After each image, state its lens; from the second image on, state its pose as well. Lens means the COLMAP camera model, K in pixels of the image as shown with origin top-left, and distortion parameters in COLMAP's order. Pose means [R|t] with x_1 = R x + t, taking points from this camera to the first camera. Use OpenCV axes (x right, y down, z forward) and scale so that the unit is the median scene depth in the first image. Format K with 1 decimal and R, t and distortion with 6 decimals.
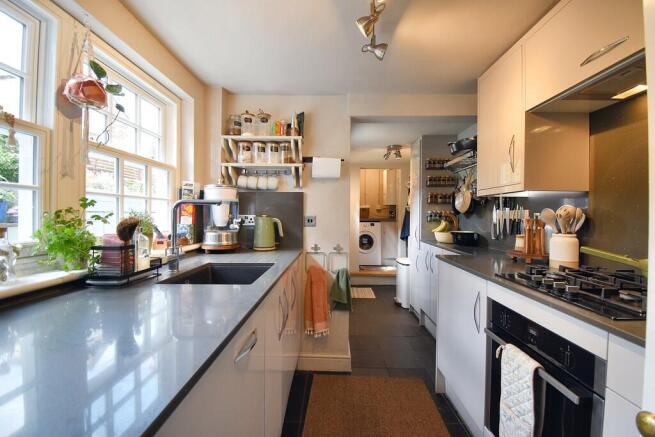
lens RADIAL K [[292.3, 0, 326.9], [0, 292.3, 215.8], [0, 0, 1]] dist [-0.006654, -0.002658]
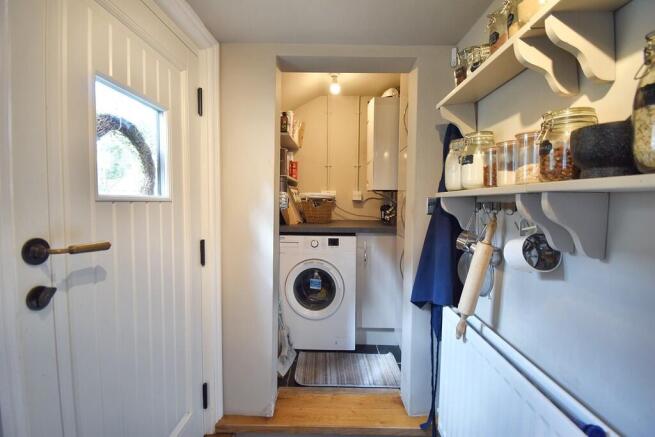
lens RADIAL K [[292.3, 0, 327.6], [0, 292.3, 216.5], [0, 0, 1]] dist [-0.006654, -0.002658]
pose [[0.999909, 0.006313, 0.011963, 0.141563], [-0.006876, 0.998844, 0.047586, -0.020112], [-0.011649, -0.047663, 0.998796, 0.621044]]
